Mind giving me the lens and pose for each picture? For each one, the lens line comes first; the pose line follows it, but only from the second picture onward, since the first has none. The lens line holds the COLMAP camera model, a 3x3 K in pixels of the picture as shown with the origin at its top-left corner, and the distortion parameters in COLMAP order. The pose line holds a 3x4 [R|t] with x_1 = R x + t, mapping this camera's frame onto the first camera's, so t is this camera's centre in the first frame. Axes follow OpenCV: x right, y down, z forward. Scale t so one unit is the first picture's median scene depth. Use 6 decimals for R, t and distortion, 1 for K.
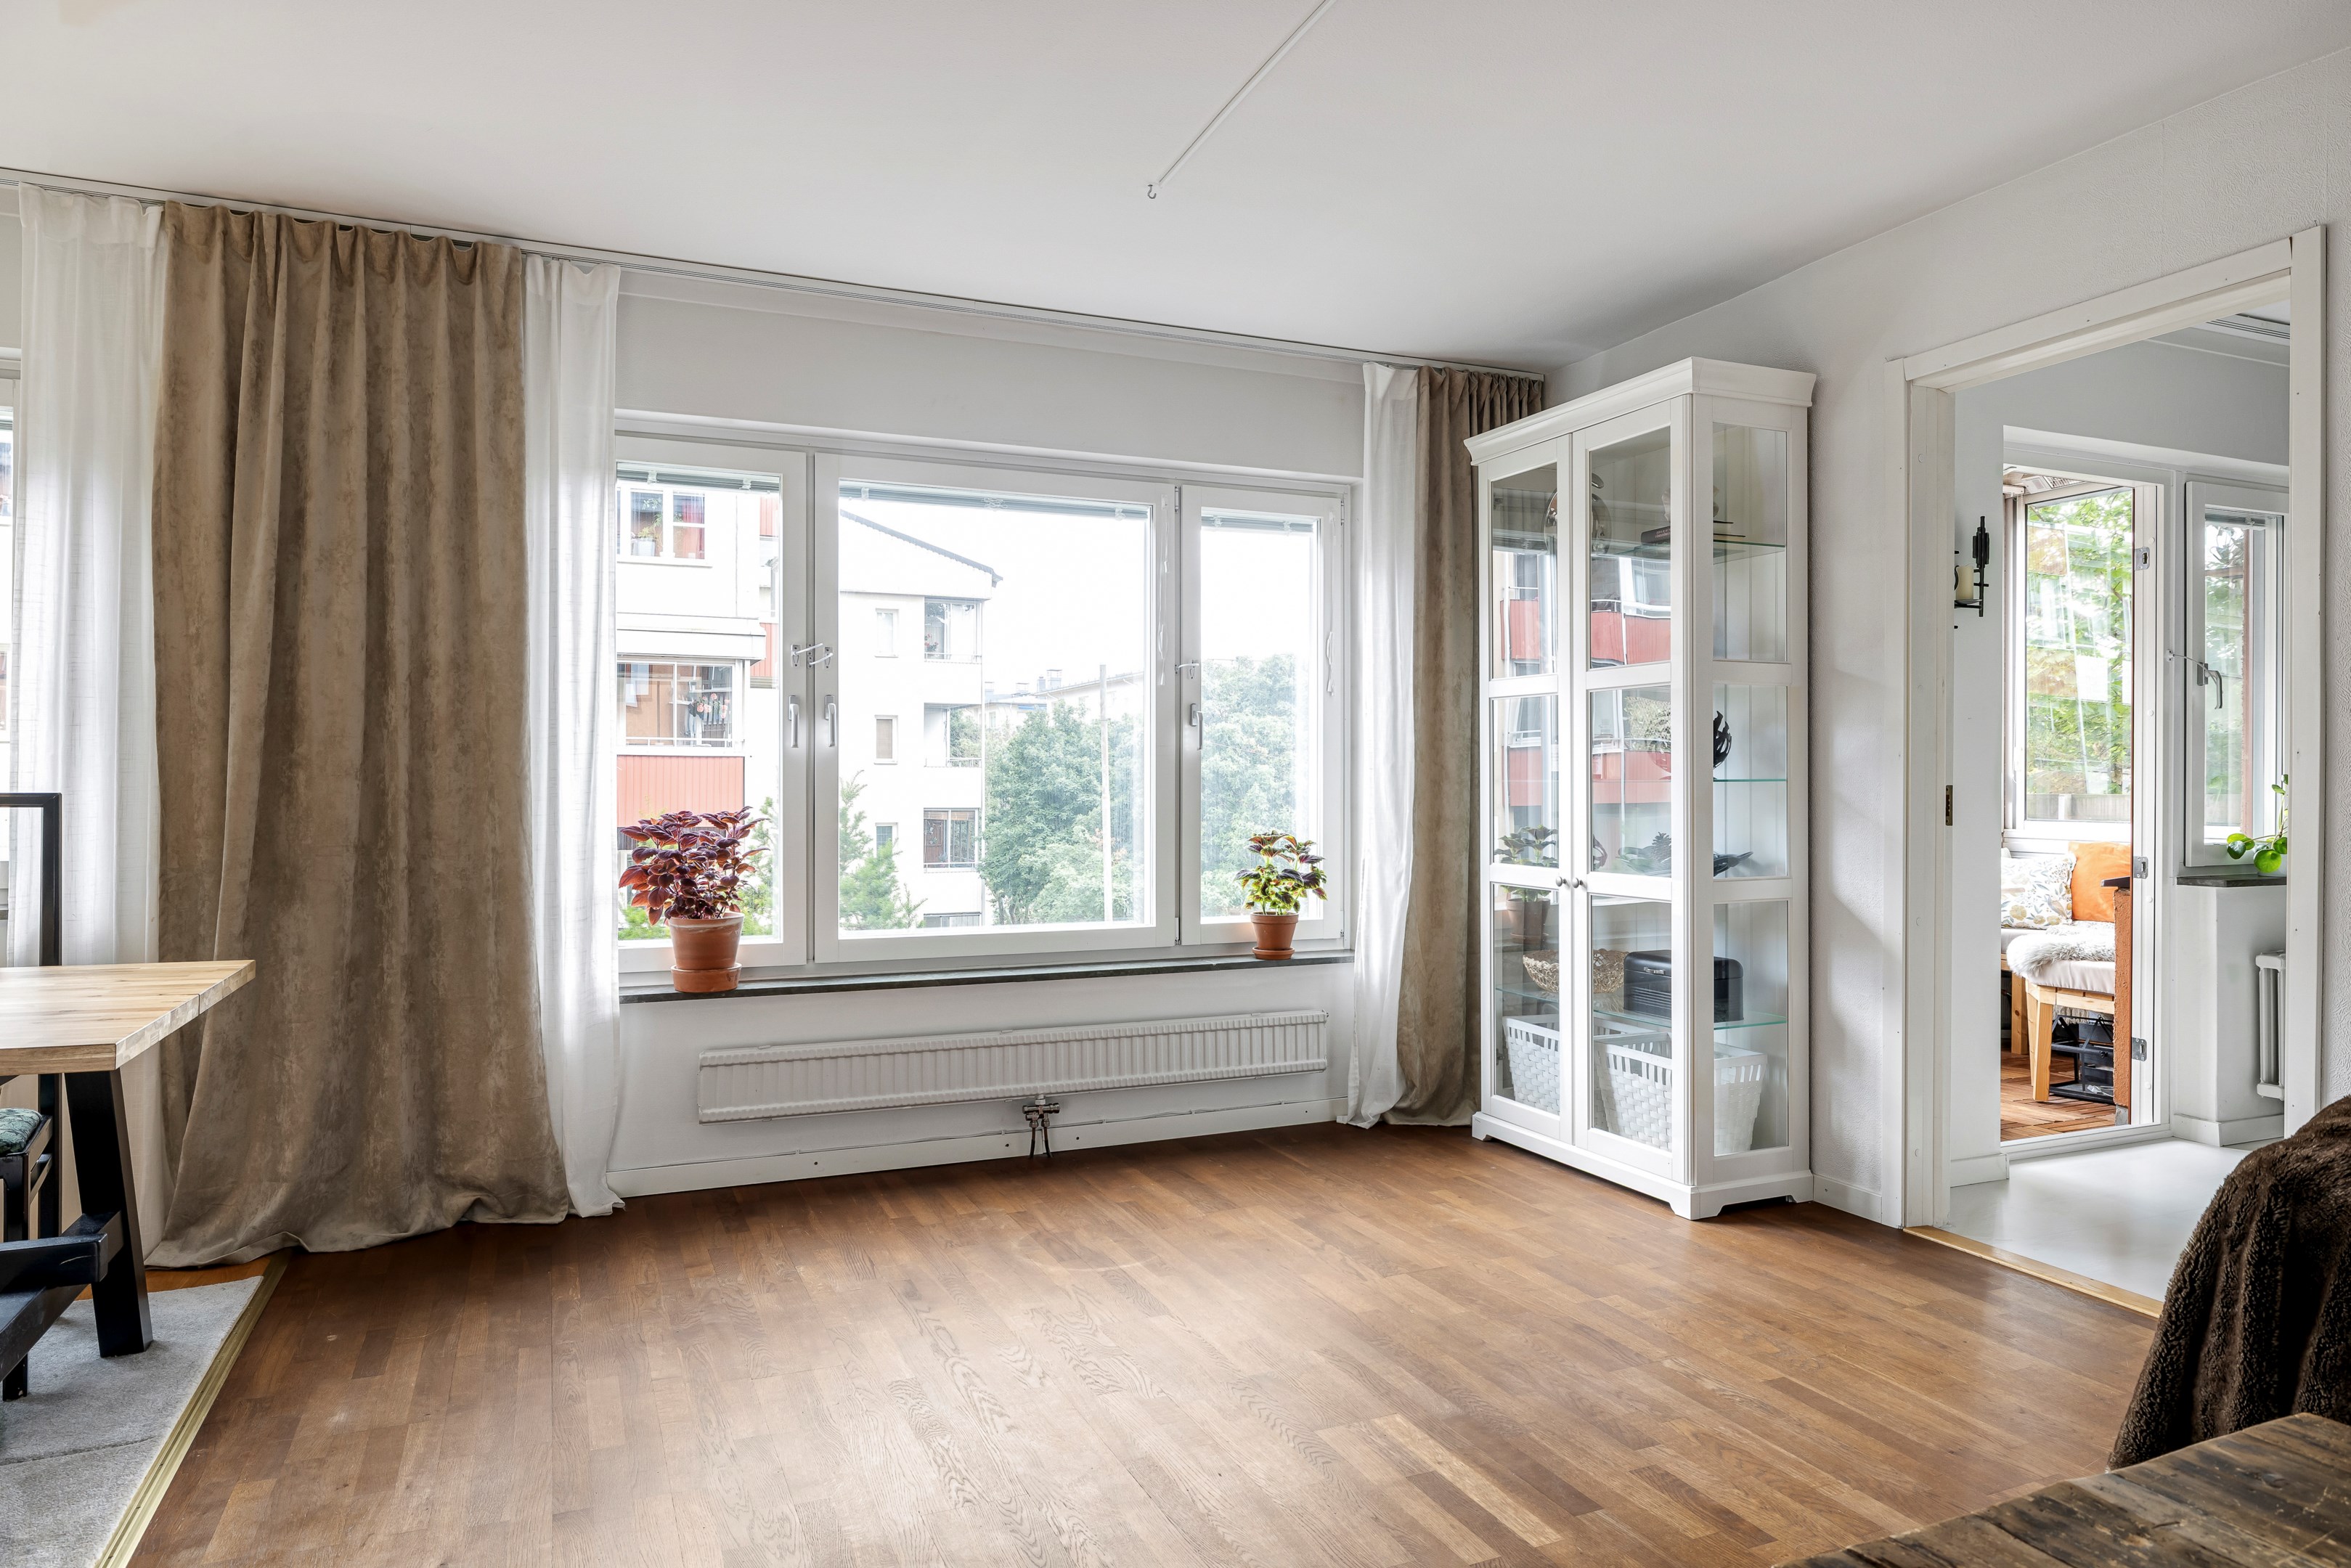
lens RADIAL K [[1471.4, 0, 1182.9], [0, 1471.4, 767.0], [0, 0, 1]] dist [-0.001969, 0.001583]
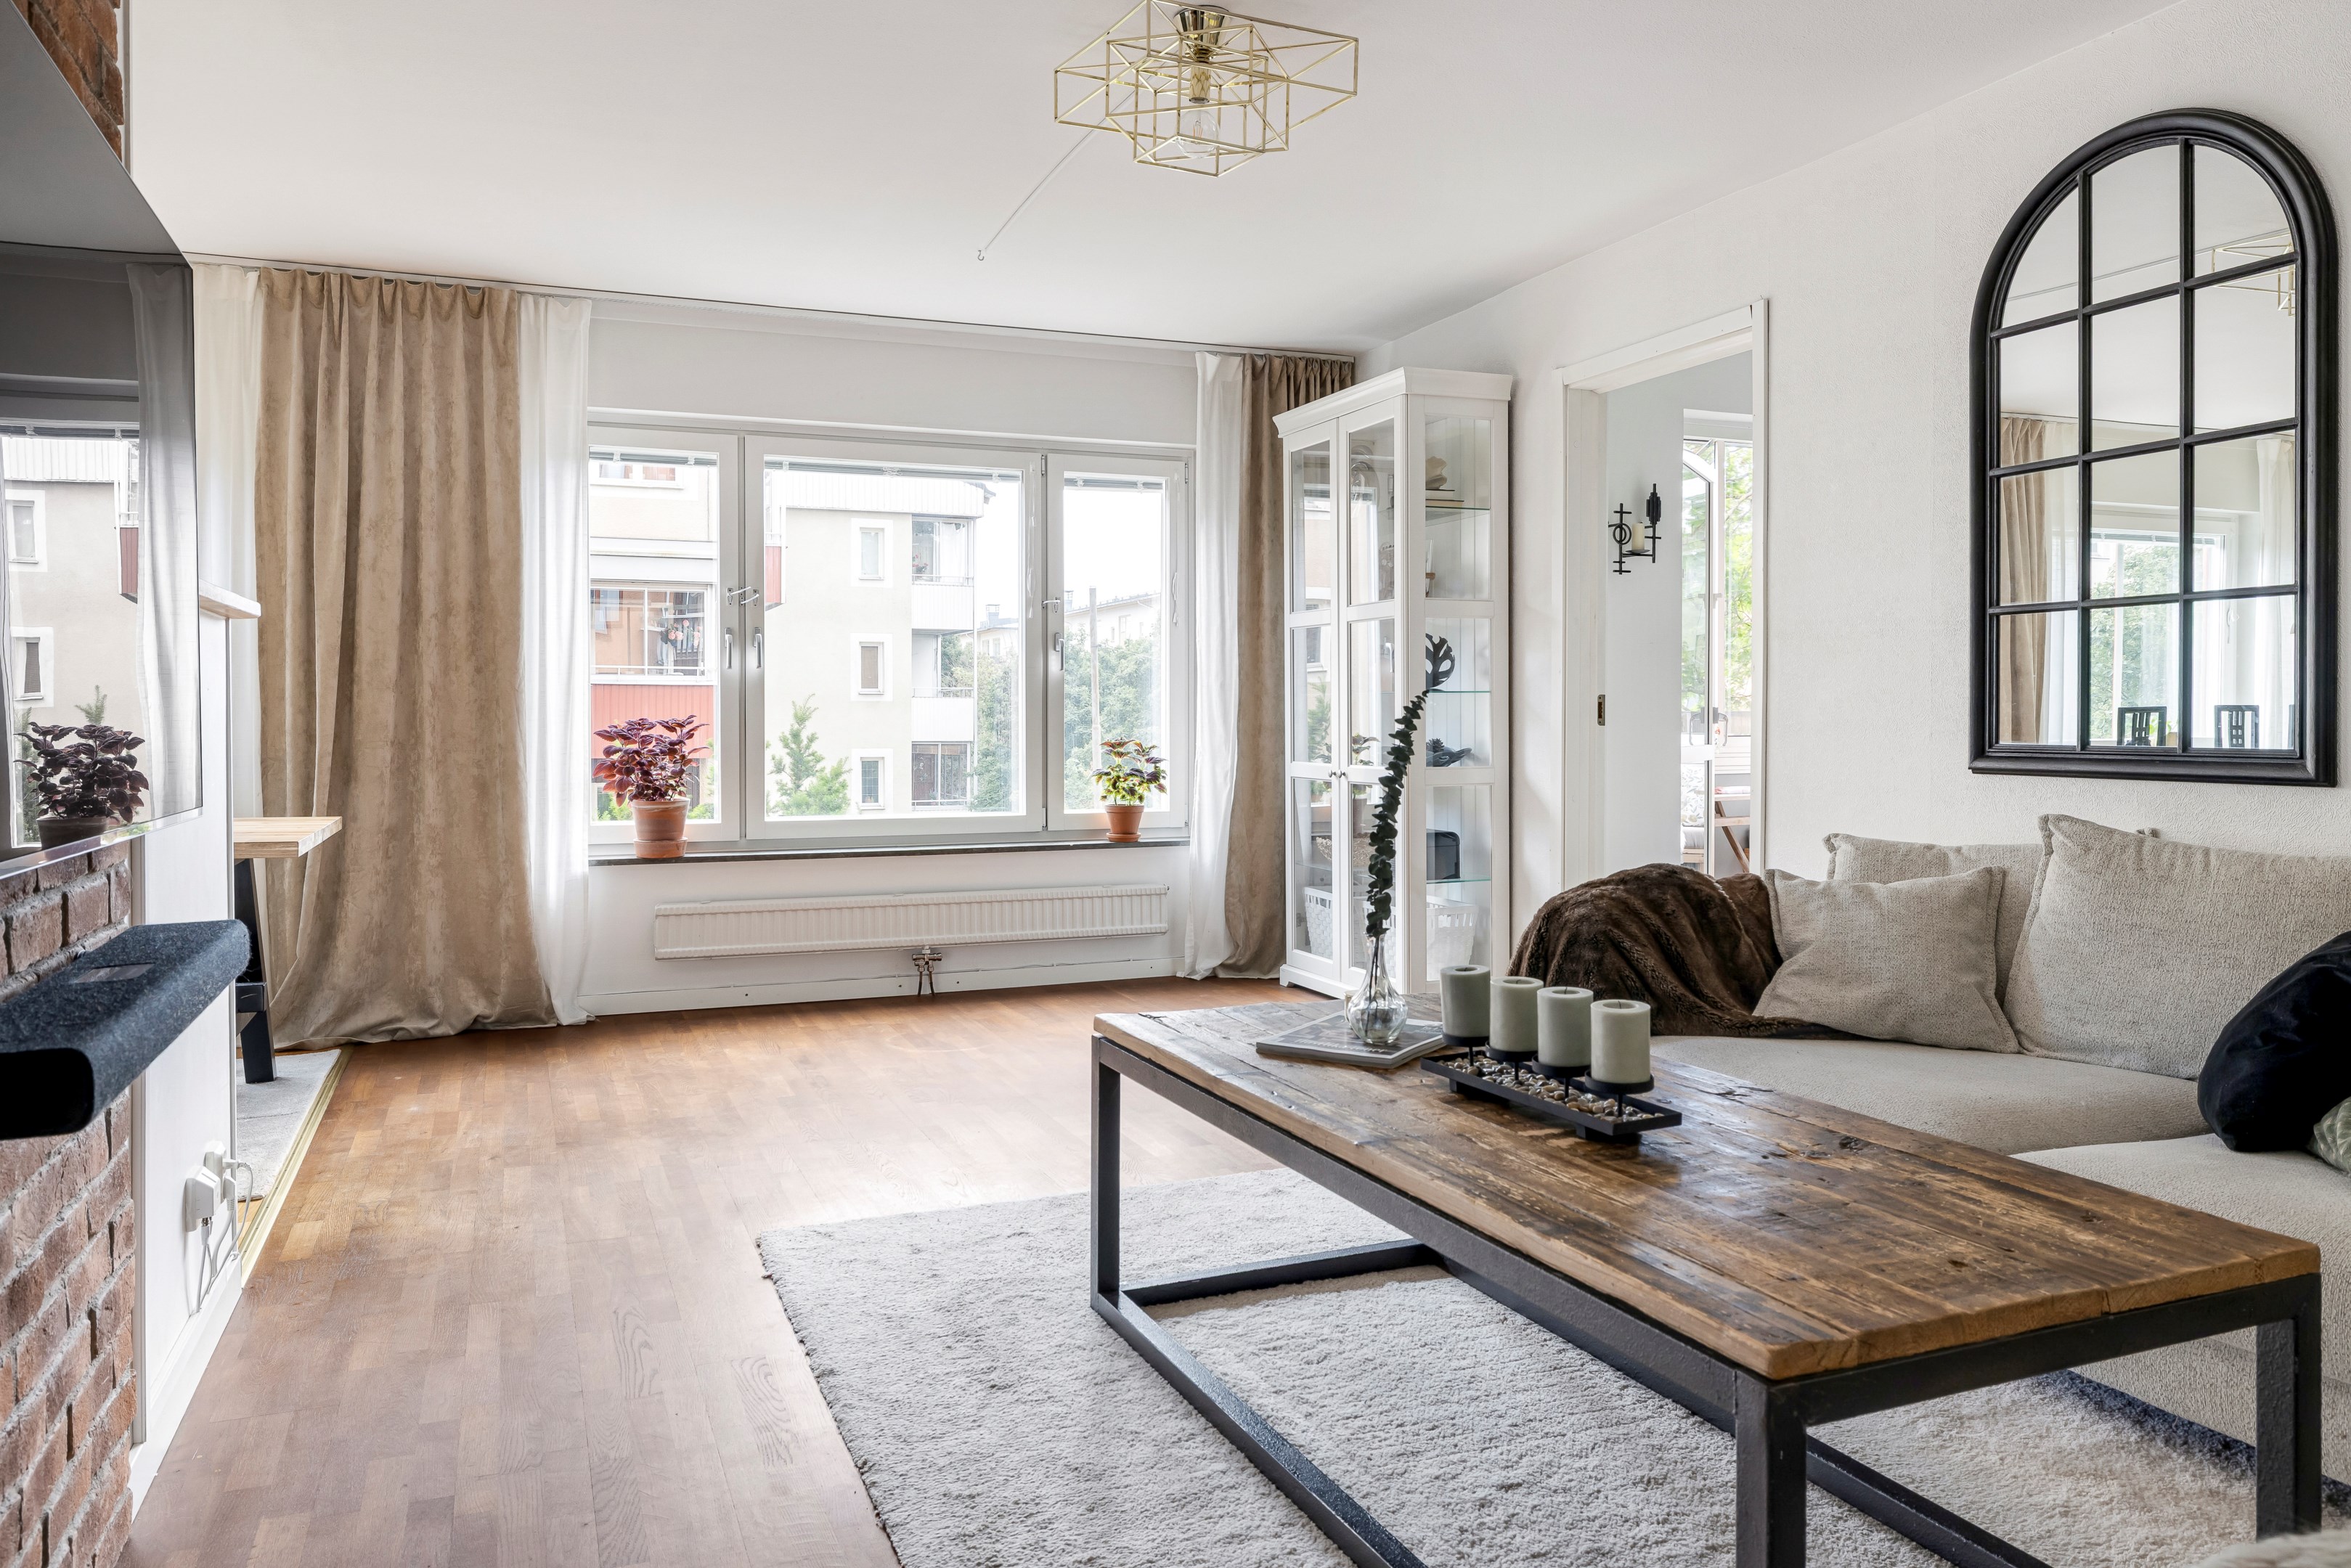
lens RADIAL K [[1693.3, 0, 1173.1], [0, 1693.3, 715.6], [0, 0, 1]] dist [0.005202, -0.000444]
pose [[0.999459, -0.001634, -0.032856, 0.165357], [0.001927, 0.999958, 0.008905, 0.014665], [0.032840, -0.008964, 0.999420, -0.444551]]
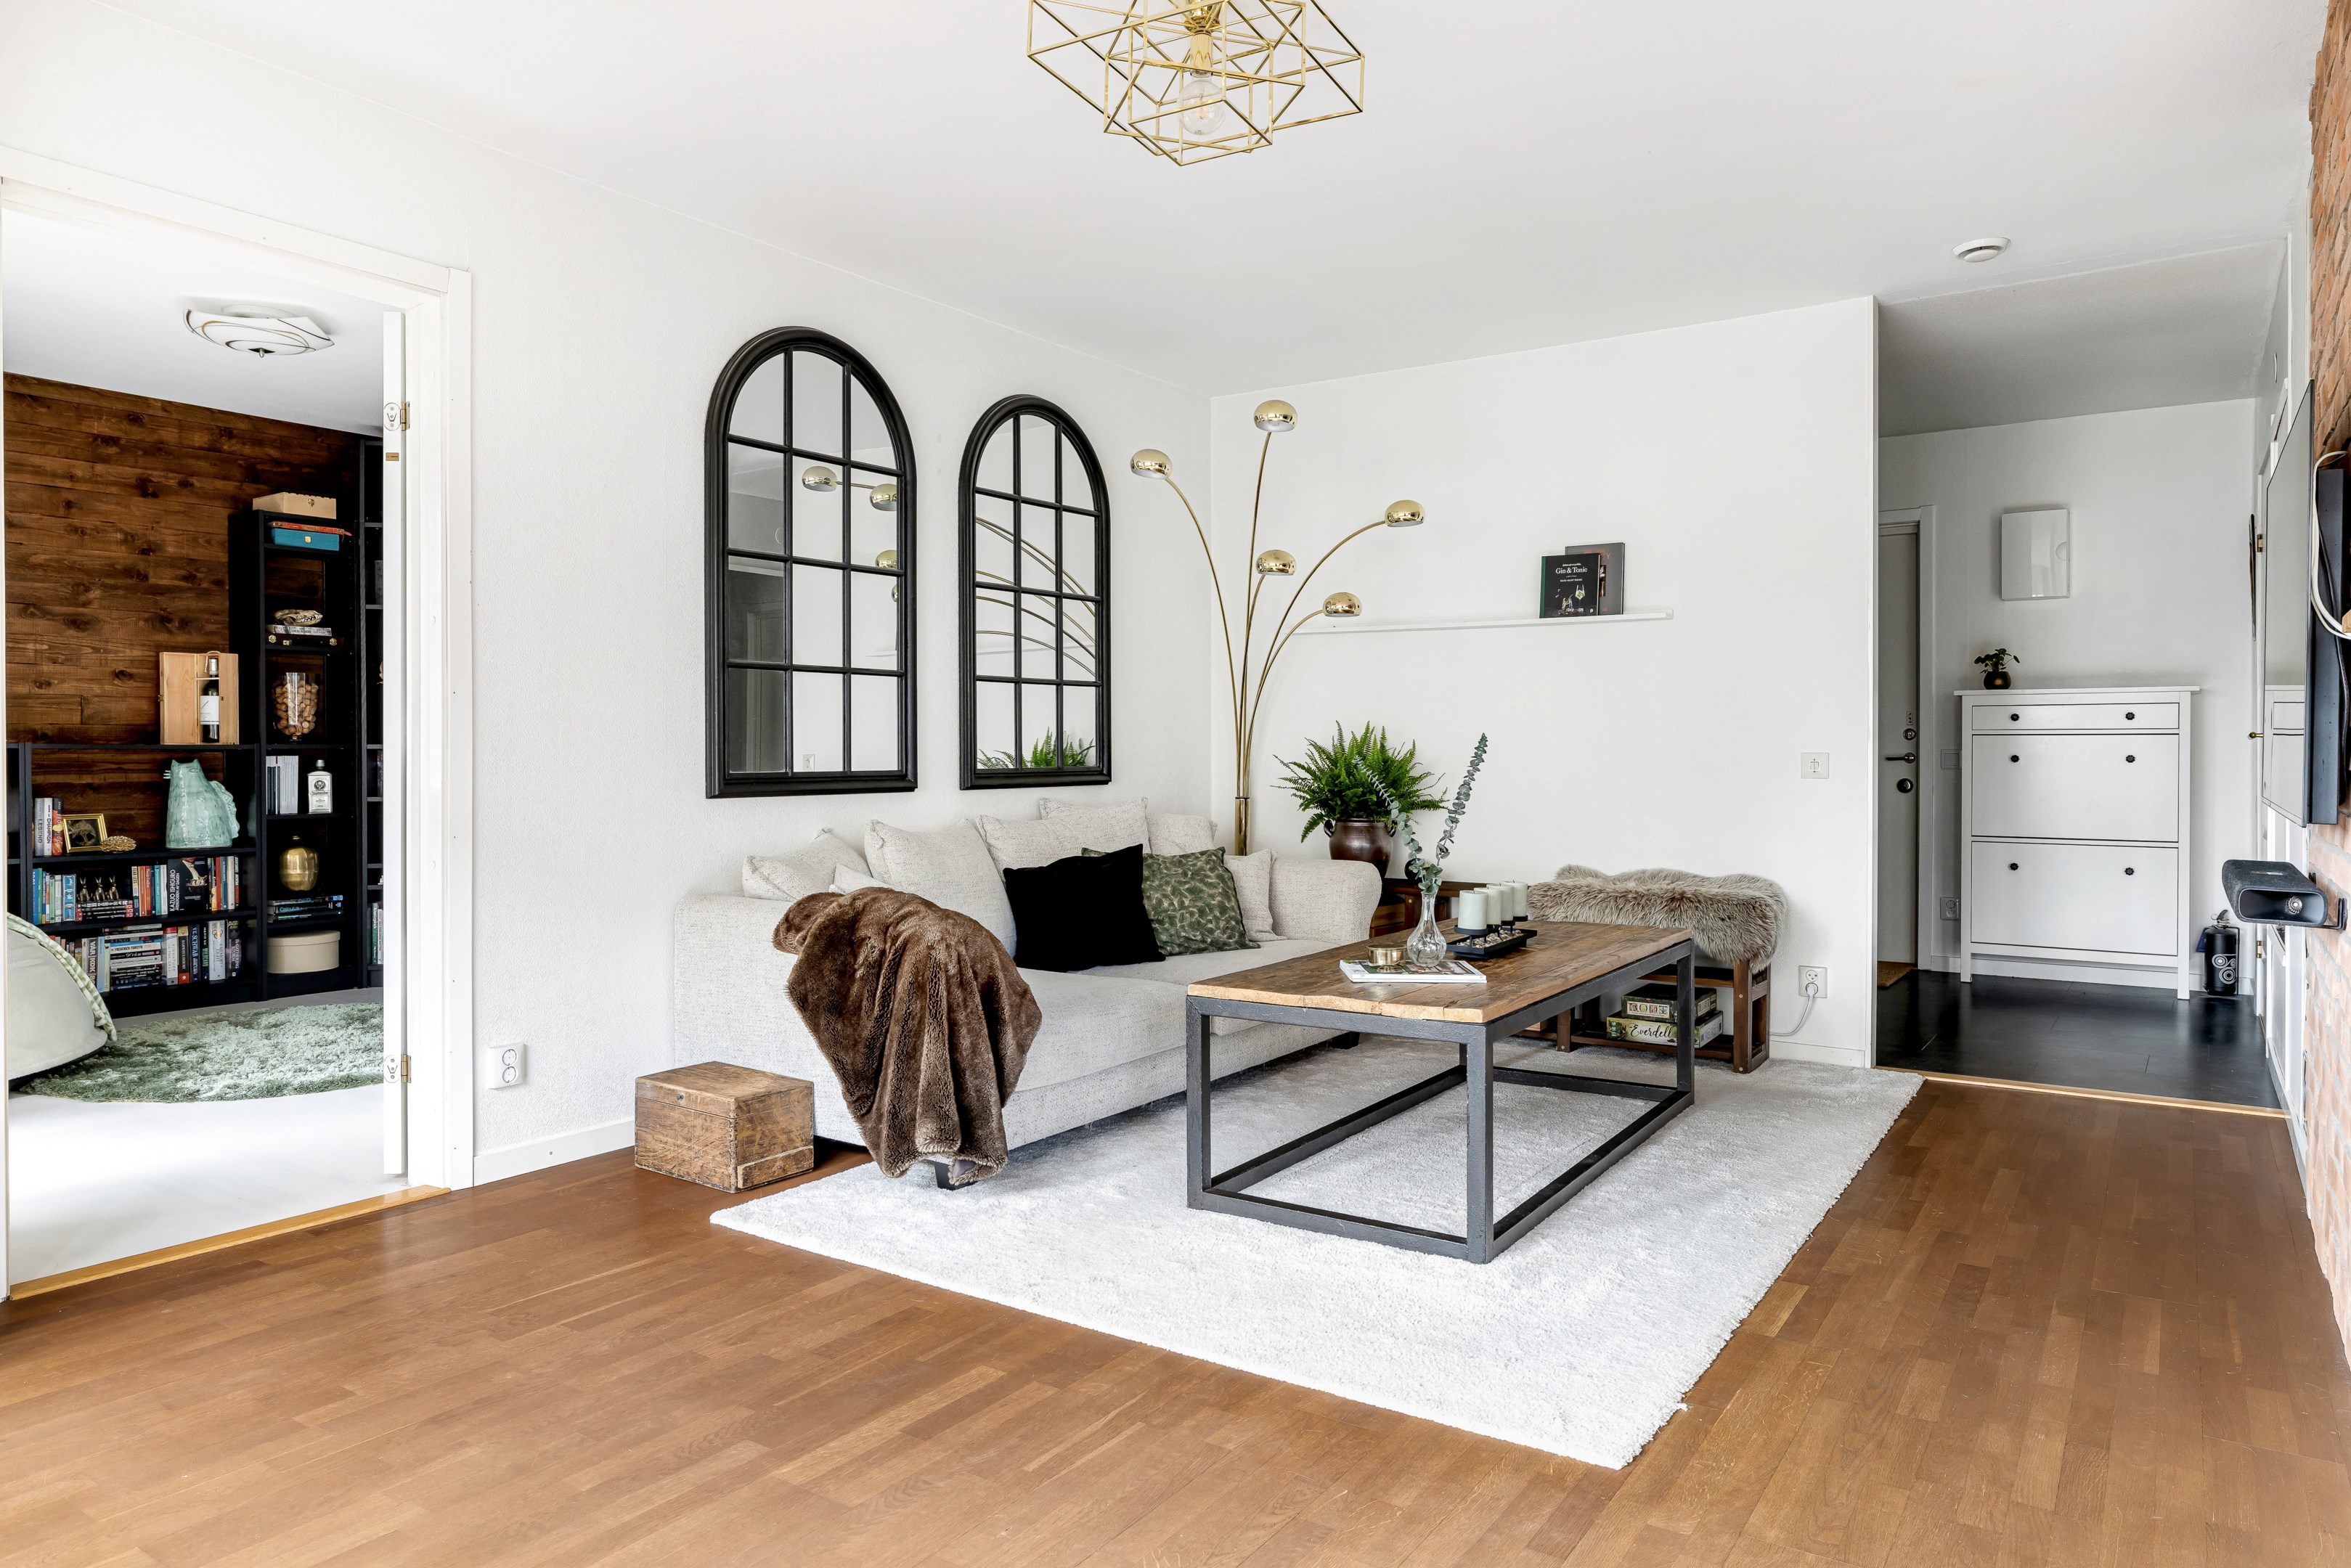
lens RADIAL K [[1471.4, 0, 1182.9], [0, 1471.4, 767.0], [0, 0, 1]] dist [-0.001969, 0.001583]
pose [[-0.534737, -0.005697, 0.845000, -0.405297], [-0.001517, 0.999982, 0.005782, 0.029324], [-0.845017, 0.001810, -0.534736, 0.767467]]
